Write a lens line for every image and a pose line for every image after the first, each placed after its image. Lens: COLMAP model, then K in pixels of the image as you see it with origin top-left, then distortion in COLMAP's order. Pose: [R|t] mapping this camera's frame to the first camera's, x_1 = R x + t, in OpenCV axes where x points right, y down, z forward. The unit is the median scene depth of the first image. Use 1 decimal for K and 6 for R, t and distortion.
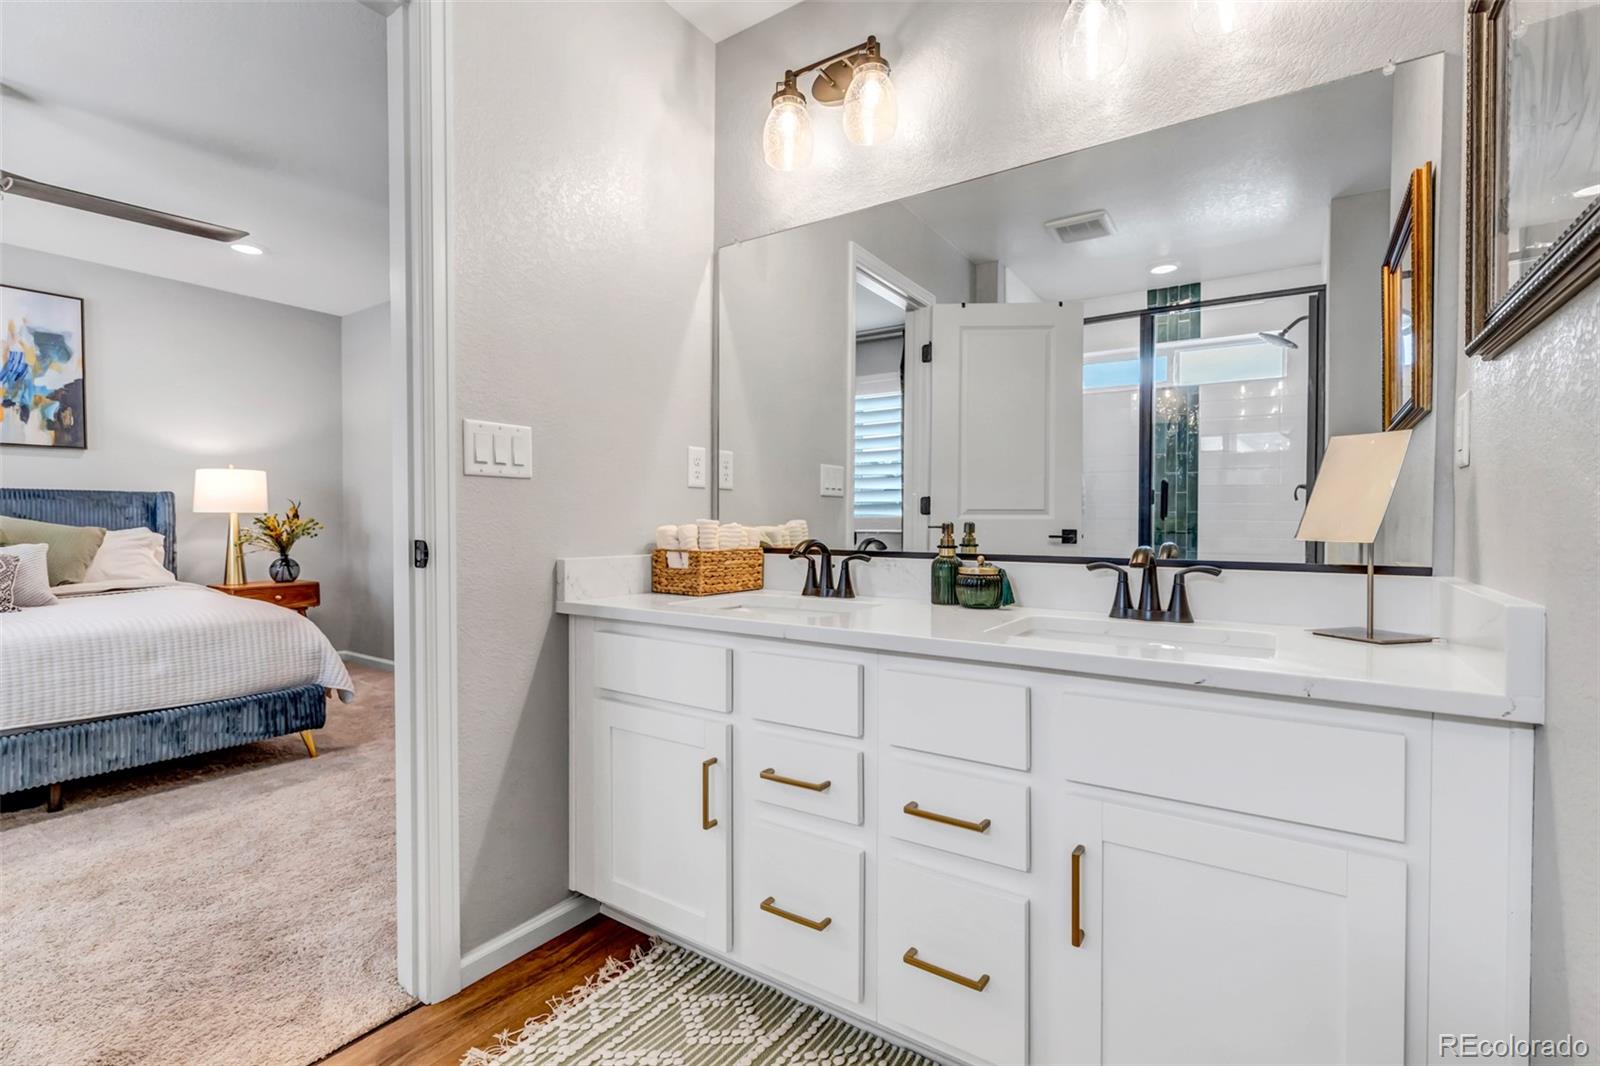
lens RADIAL K [[728.1, 0, 805.9], [0, 728.1, 532.0], [0, 0, 1]] dist [0.002482, 0.000115]
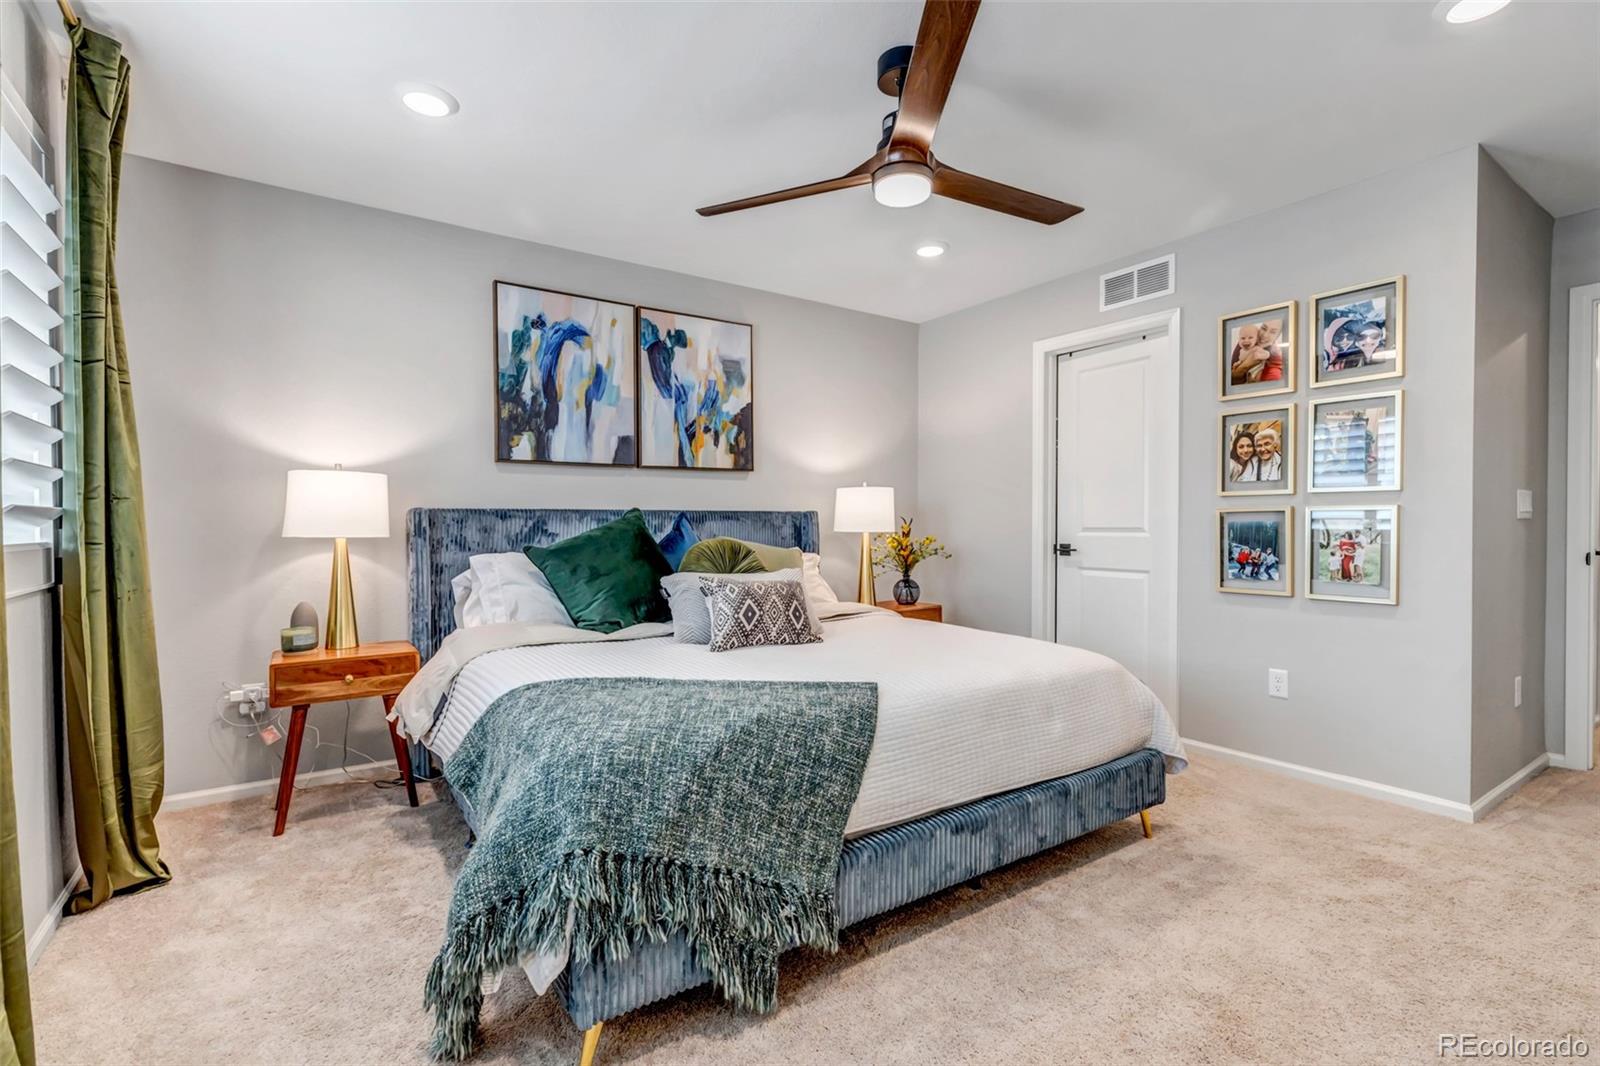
lens RADIAL K [[728.1, 0, 795.6], [0, 728.1, 538.5], [0, 0, 1]] dist [0.002482, 0.000115]
pose [[0.931437, 0.004241, -0.363877, -0.570207], [-0.003344, 0.999990, 0.003096, -0.022397], [0.363886, -0.001667, 0.931442, 0.068361]]
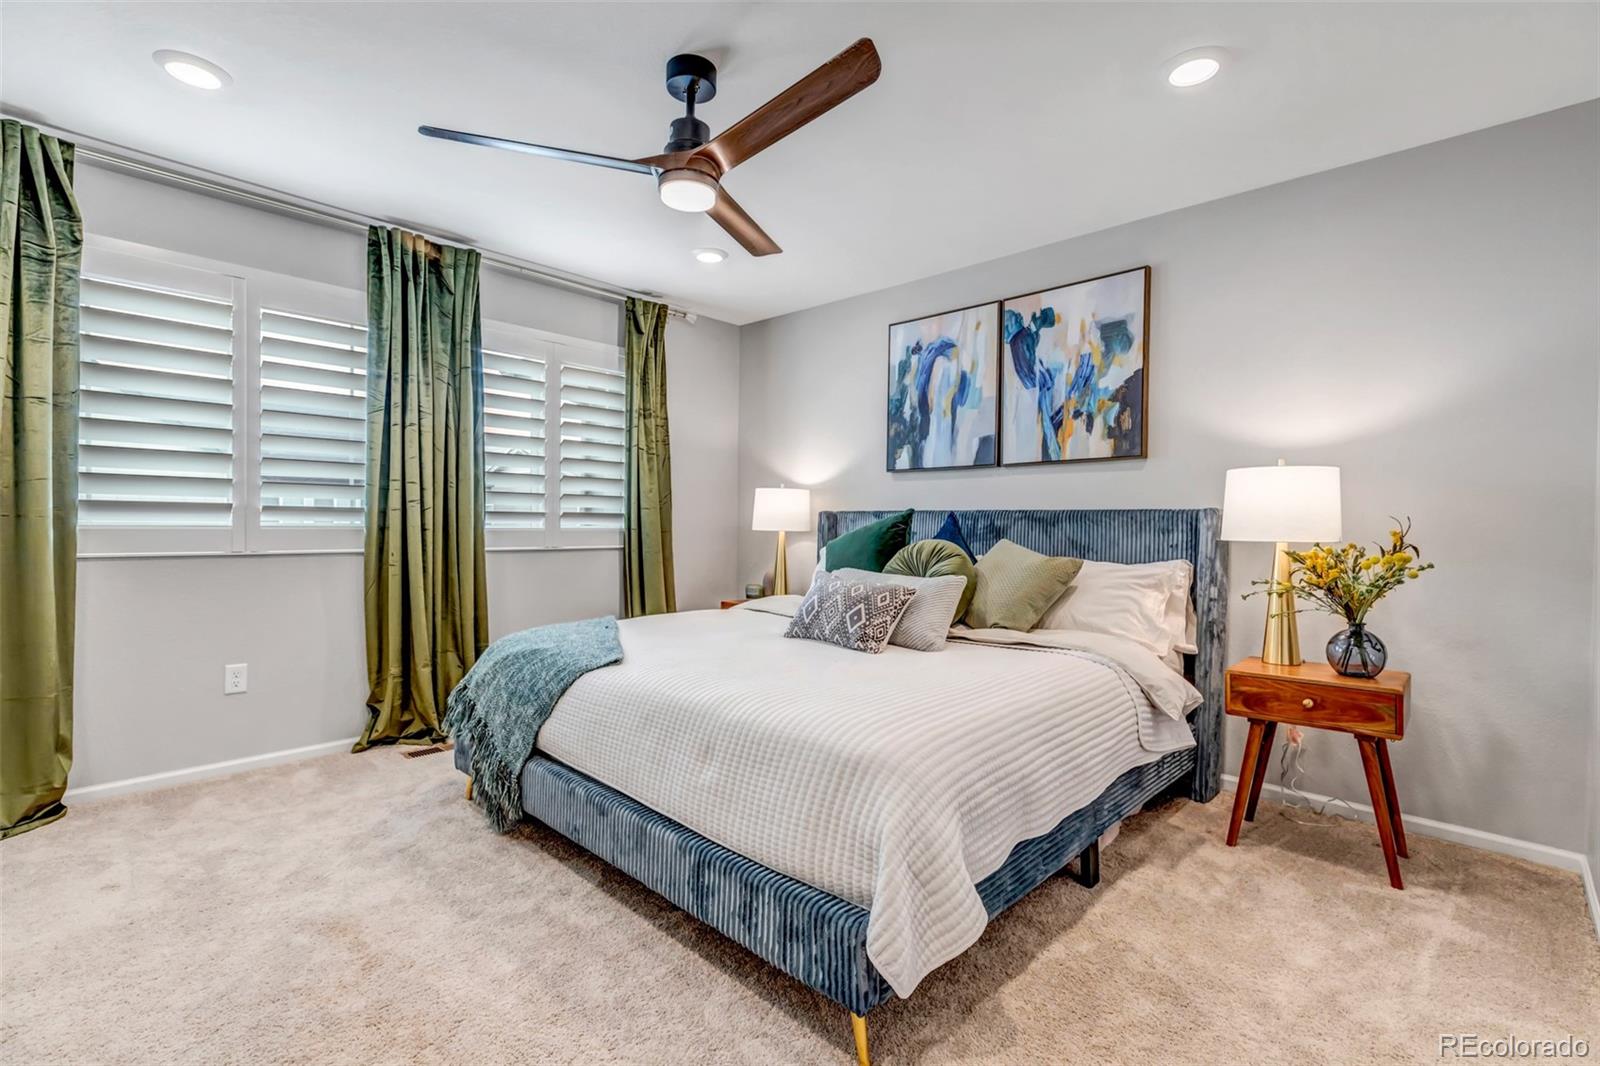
lens RADIAL K [[728.1, 0, 797.1], [0, 728.1, 534.1], [0, 0, 1]] dist [0.002482, 0.000115]
pose [[-0.157228, 0.008091, -0.987529, -0.157204], [-0.030892, 0.999437, 0.013107, -0.030499], [0.987079, 0.032567, -0.156890, 0.777612]]
